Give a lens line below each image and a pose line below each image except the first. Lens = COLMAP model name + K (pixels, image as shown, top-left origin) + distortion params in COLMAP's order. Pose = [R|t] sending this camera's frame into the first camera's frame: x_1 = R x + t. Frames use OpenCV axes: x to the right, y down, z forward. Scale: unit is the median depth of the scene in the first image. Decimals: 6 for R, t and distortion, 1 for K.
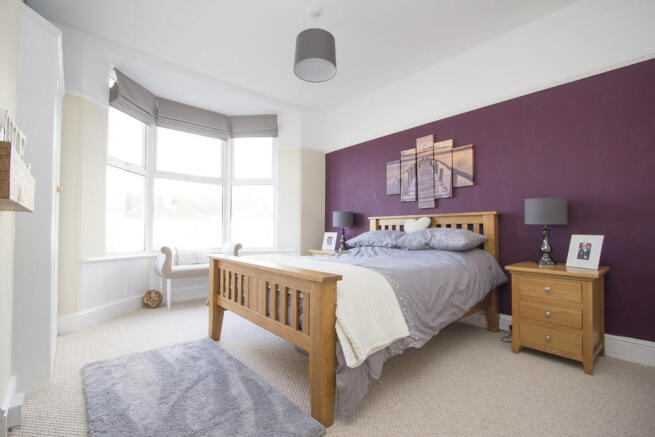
lens RADIAL K [[302.7, 0, 327.6], [0, 302.7, 219.6], [0, 0, 1]] dist [-0.016155, 0.001815]
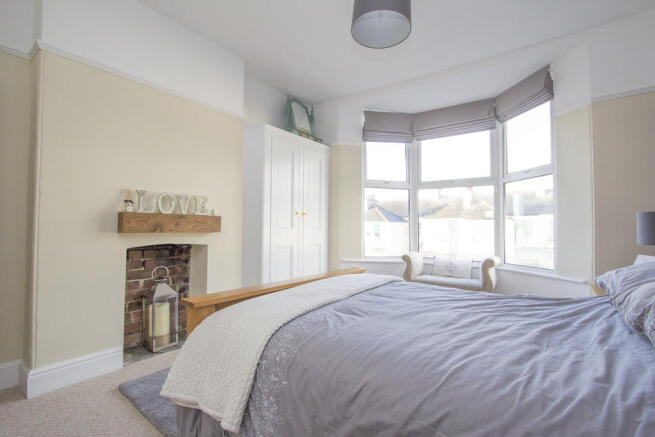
lens RADIAL K [[302.7, 0, 327.8], [0, 302.7, 220.7], [0, 0, 1]] dist [-0.016155, 0.001815]
pose [[0.211986, -0.023153, -0.976999, 0.357513], [0.023665, 0.999548, -0.018553, -0.014187], [0.976986, -0.019188, 0.212438, 0.410359]]
